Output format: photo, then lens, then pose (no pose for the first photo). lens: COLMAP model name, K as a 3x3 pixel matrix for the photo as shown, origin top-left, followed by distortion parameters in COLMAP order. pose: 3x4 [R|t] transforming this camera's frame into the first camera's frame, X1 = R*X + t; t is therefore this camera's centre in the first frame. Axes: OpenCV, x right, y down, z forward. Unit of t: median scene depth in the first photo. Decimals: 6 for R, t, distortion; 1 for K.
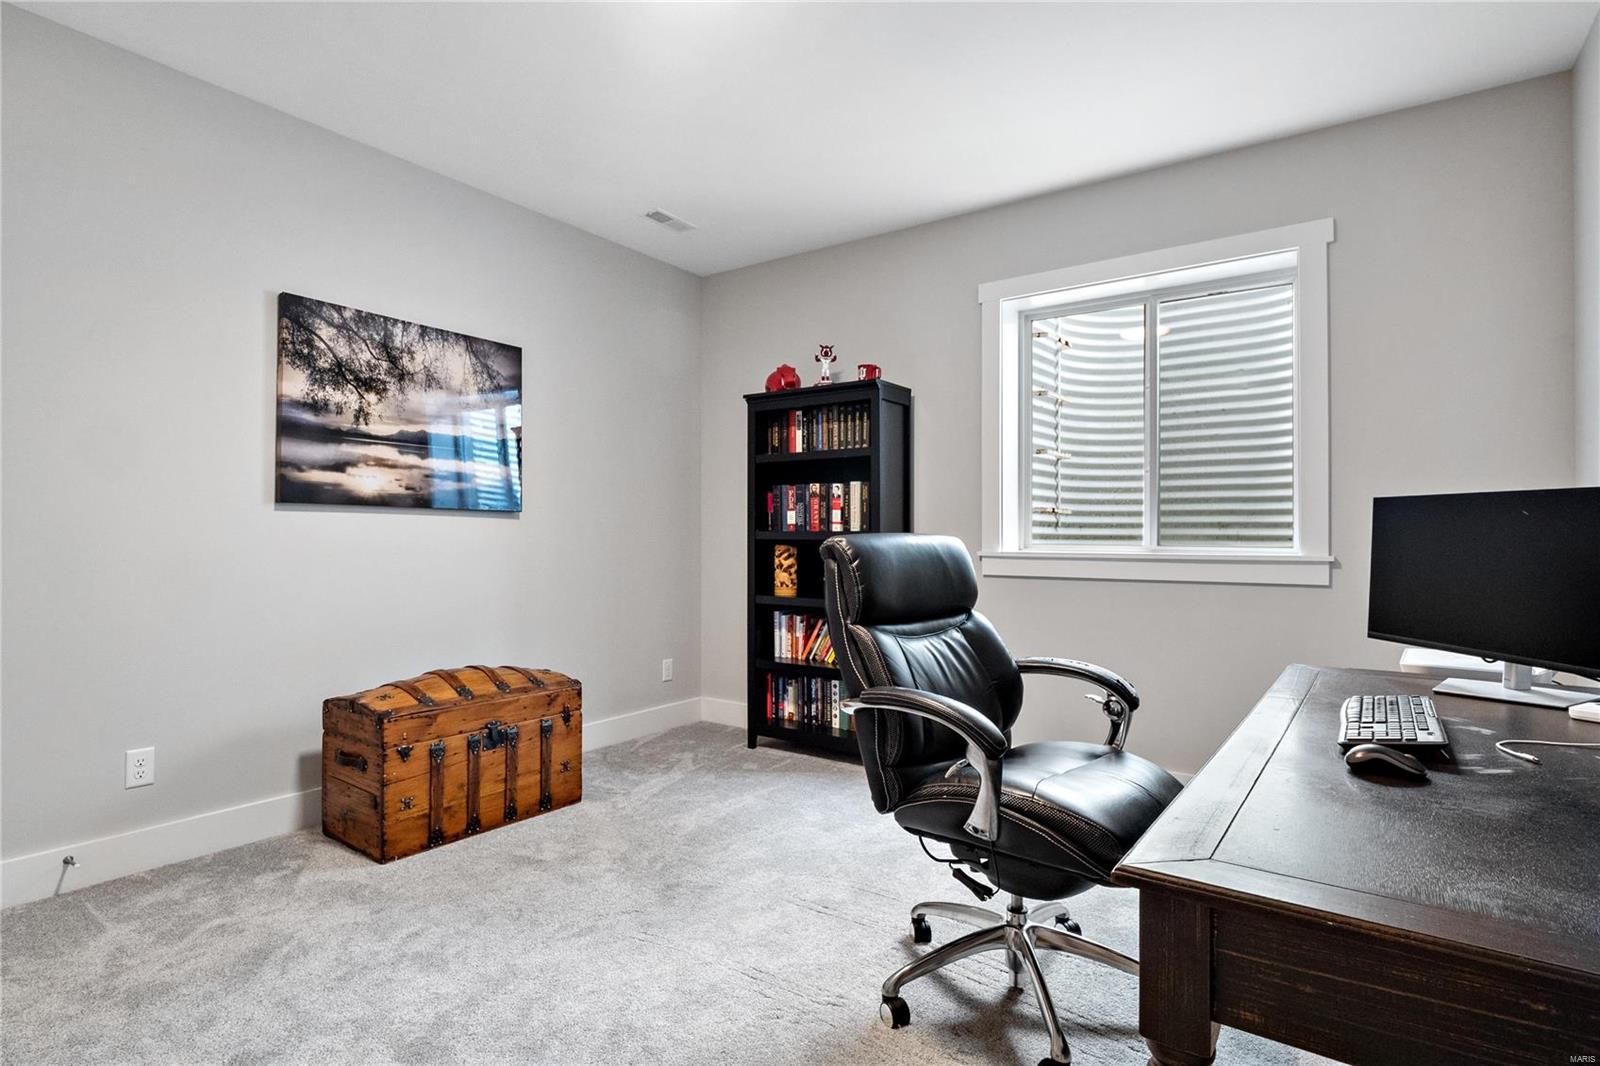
lens RADIAL K [[817.3, 0, 791.6], [0, 817.3, 536.1], [0, 0, 1]] dist [0.005648, -0.003908]
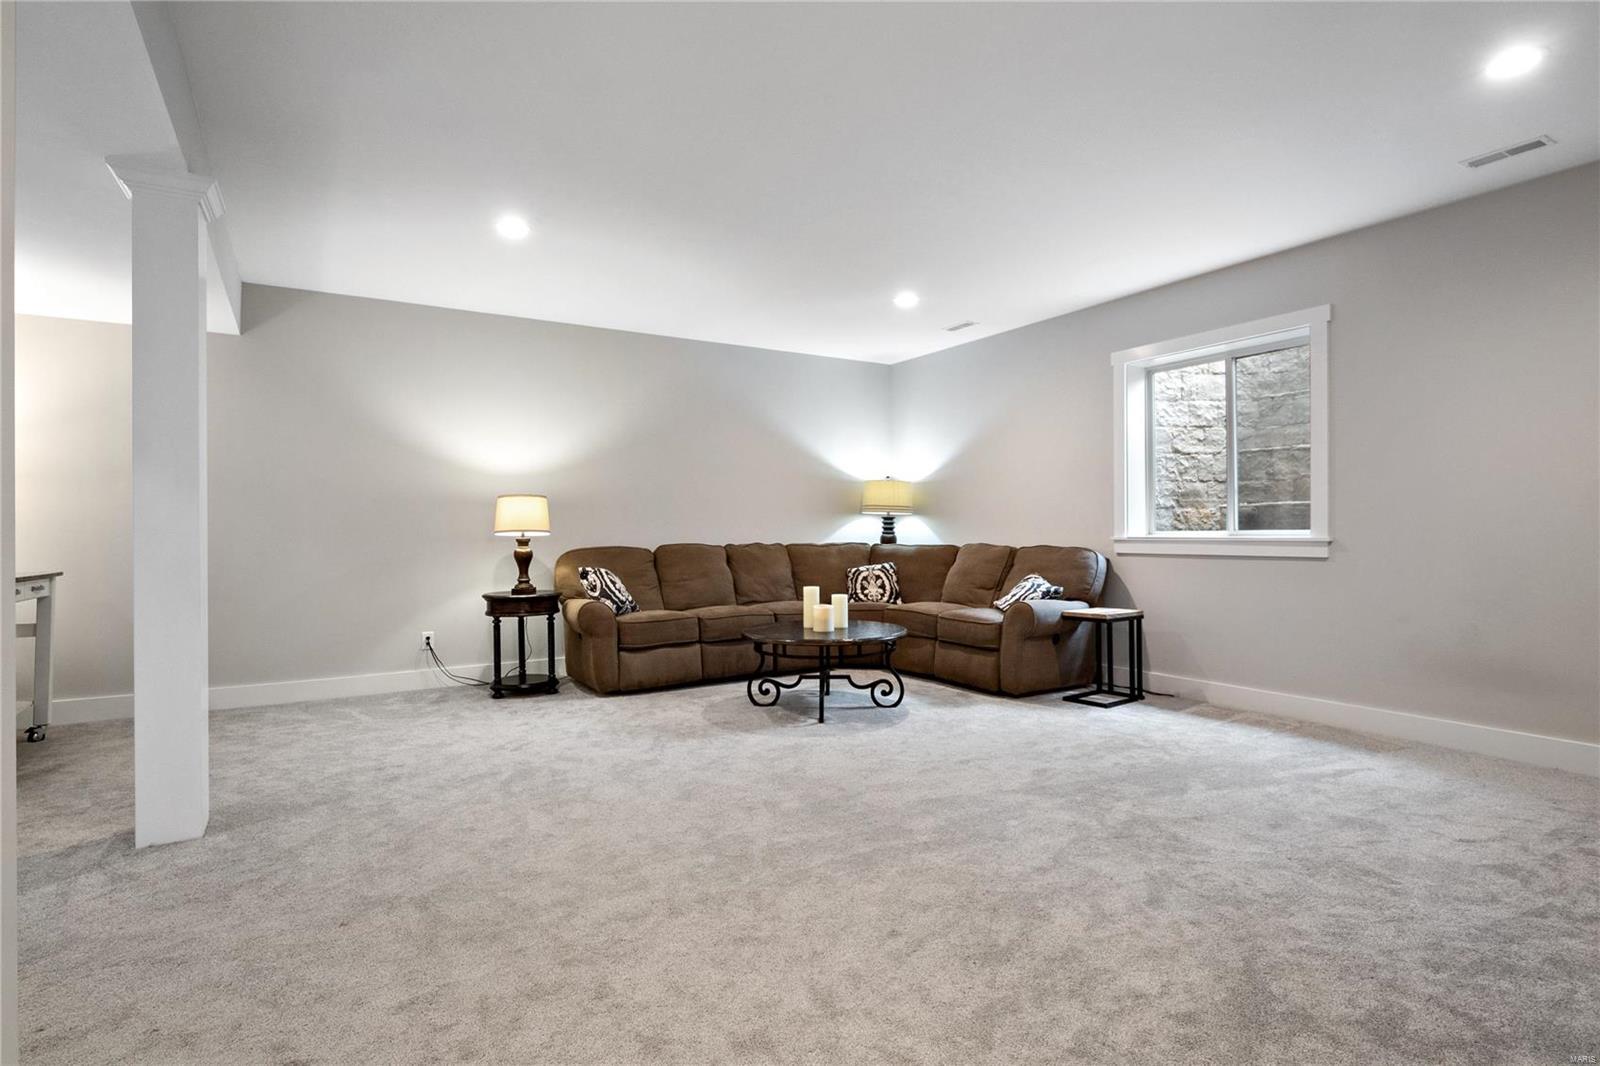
lens RADIAL K [[817.3, 0, 800.3], [0, 817.3, 533.4], [0, 0, 1]] dist [0.005648, -0.003908]
pose [[0.915462, -0.005220, -0.402371, 0.322997], [0.008487, 0.999944, 0.006336, -0.000470], [0.402316, -0.009216, 0.915455, -0.589515]]
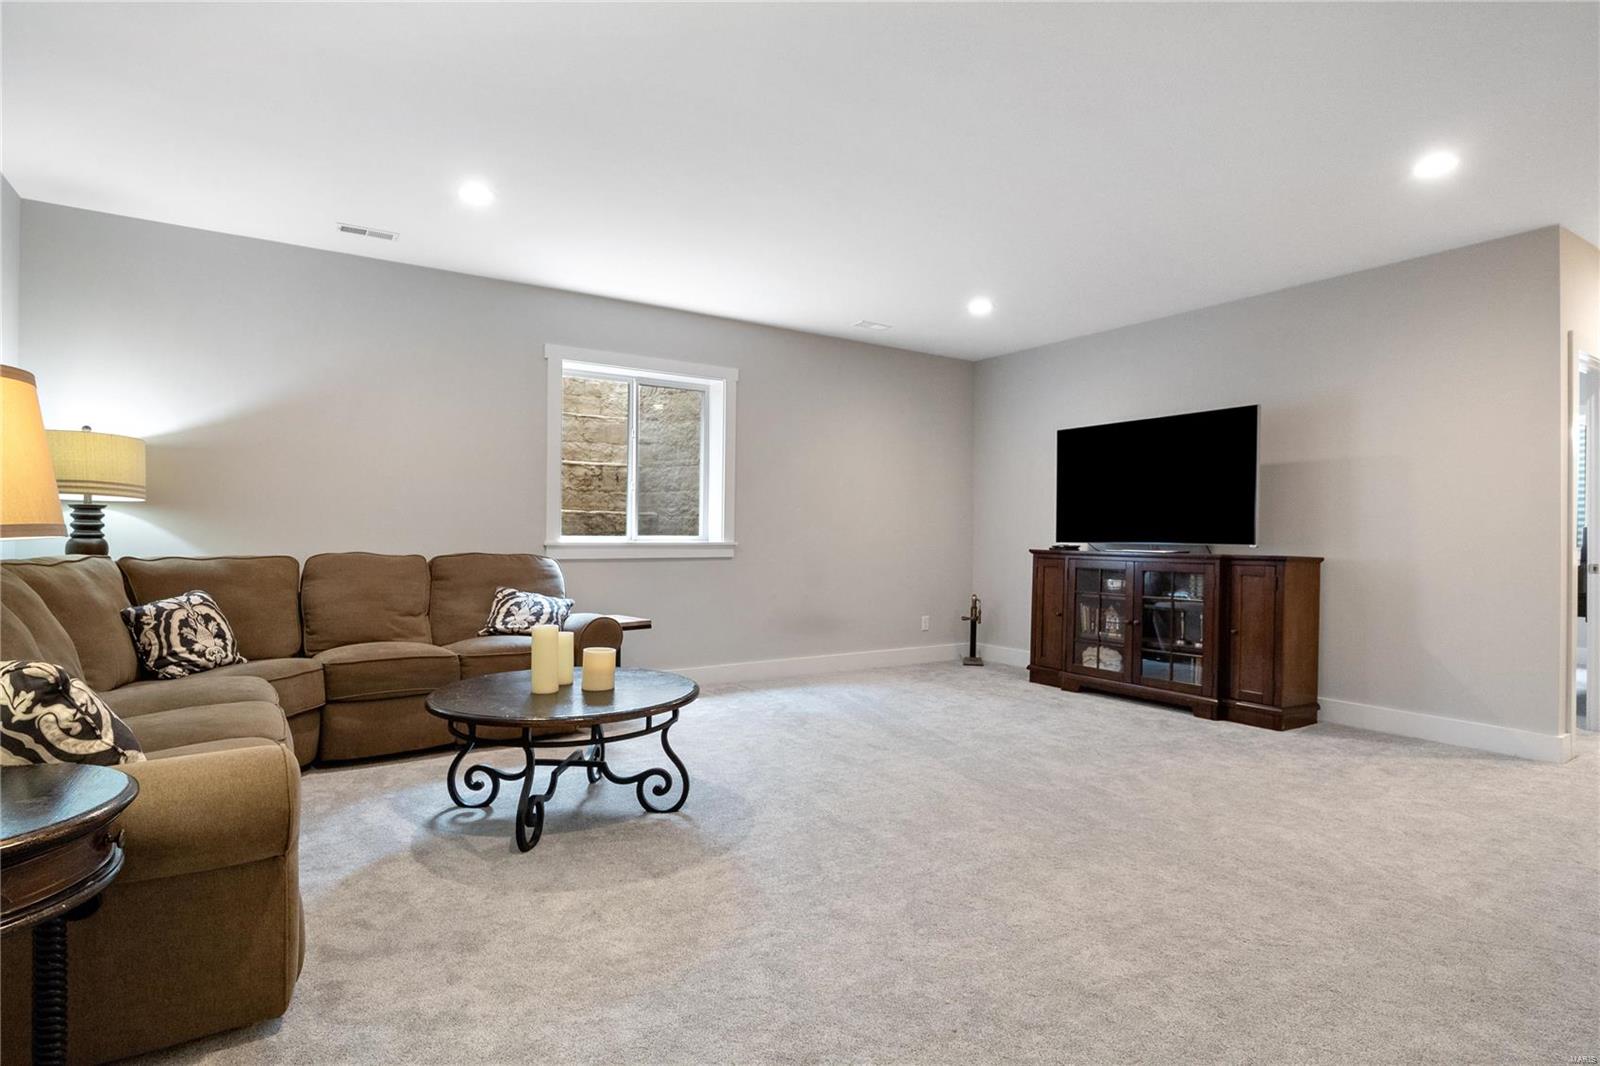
lens RADIAL K [[817.3, 0, 794.6], [0, 817.3, 529.1], [0, 0, 1]] dist [0.005648, -0.003908]
pose [[0.368417, 0.005001, 0.929647, -0.925944], [-0.012573, 0.999921, -0.000396, -0.006880], [-0.929576, -0.011542, 0.368451, 0.122557]]
